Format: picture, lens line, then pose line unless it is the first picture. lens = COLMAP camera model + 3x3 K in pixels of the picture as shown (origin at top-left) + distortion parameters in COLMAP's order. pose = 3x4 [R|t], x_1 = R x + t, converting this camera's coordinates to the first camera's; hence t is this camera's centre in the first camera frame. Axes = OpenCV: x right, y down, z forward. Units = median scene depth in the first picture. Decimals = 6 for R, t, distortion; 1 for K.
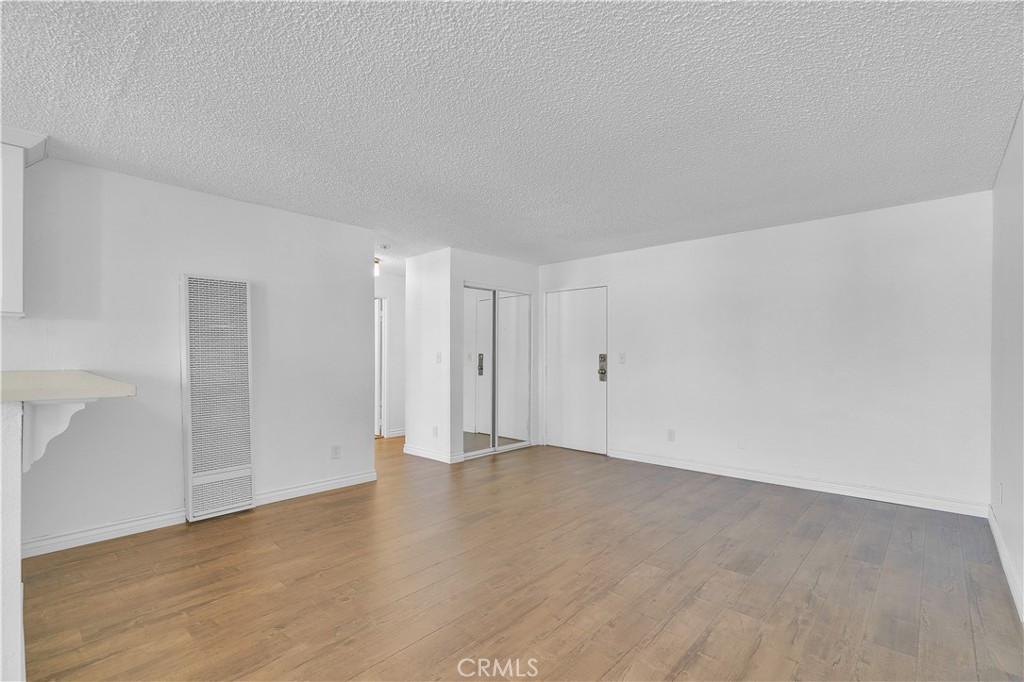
lens RADIAL K [[473.1, 0, 489.2], [0, 473.1, 355.4], [0, 0, 1]] dist [-0.008946, 0.002140]
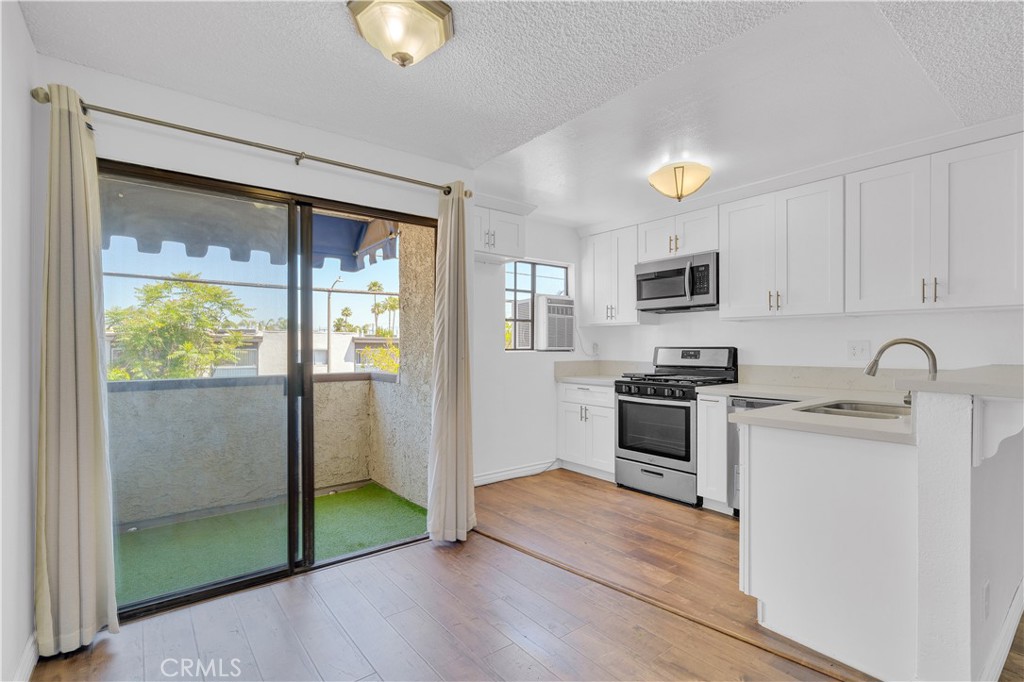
lens RADIAL K [[473.1, 0, 510.5], [0, 473.1, 349.9], [0, 0, 1]] dist [-0.008946, 0.002140]
pose [[-0.145523, 0.001076, -0.989354, 0.775903], [-0.001377, 0.999998, 0.001290, 0.002887], [0.989354, 0.001550, -0.145521, 0.900180]]
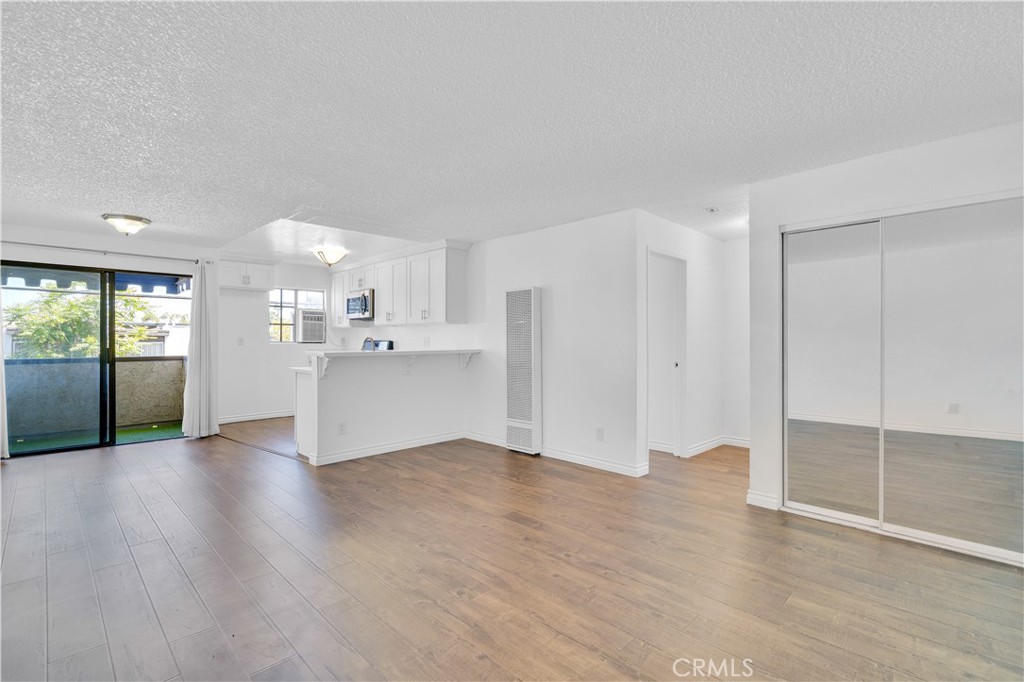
lens RADIAL K [[473.1, 0, 519.7], [0, 473.1, 339.9], [0, 0, 1]] dist [-0.008946, 0.002140]
pose [[-0.028740, -0.006579, -0.999565, 0.898387], [-0.001500, 0.999977, -0.006538, 0.003413], [0.999586, 0.001311, -0.028749, 1.043262]]
